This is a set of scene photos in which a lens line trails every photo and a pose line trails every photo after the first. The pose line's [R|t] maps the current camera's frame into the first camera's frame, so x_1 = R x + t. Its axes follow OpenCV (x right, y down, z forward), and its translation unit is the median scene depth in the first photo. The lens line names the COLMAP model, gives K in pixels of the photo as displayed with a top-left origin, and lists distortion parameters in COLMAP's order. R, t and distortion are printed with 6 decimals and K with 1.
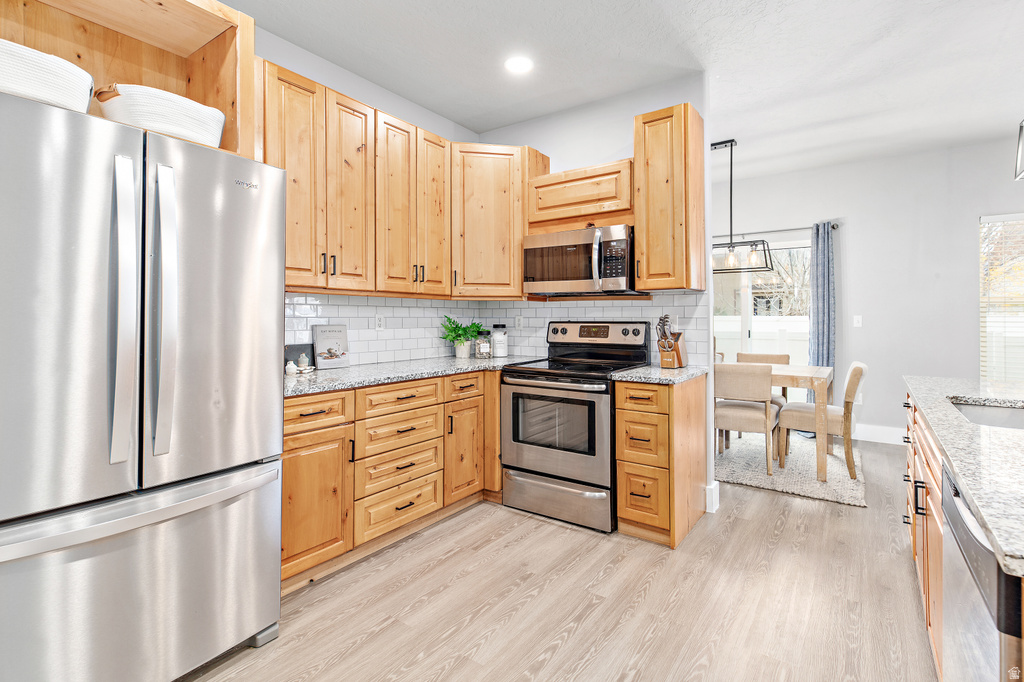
lens RADIAL K [[475.2, 0, 520.0], [0, 475.2, 321.8], [0, 0, 1]] dist [0.001742, -0.000090]
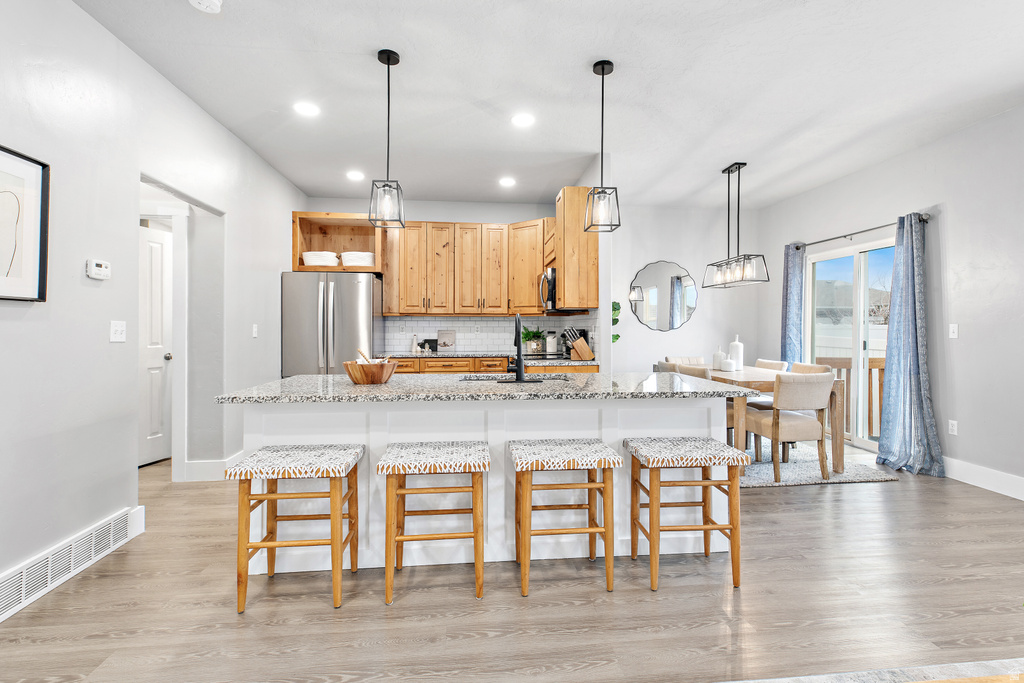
lens RADIAL K [[475.2, 0, 513.5], [0, 475.2, 331.7], [0, 0, 1]] dist [0.001742, -0.000090]
pose [[0.666581, 0.007787, -0.745392, 1.318004], [-0.006164, 0.999969, 0.004934, 0.000272], [0.745408, 0.001305, 0.666608, -0.146456]]
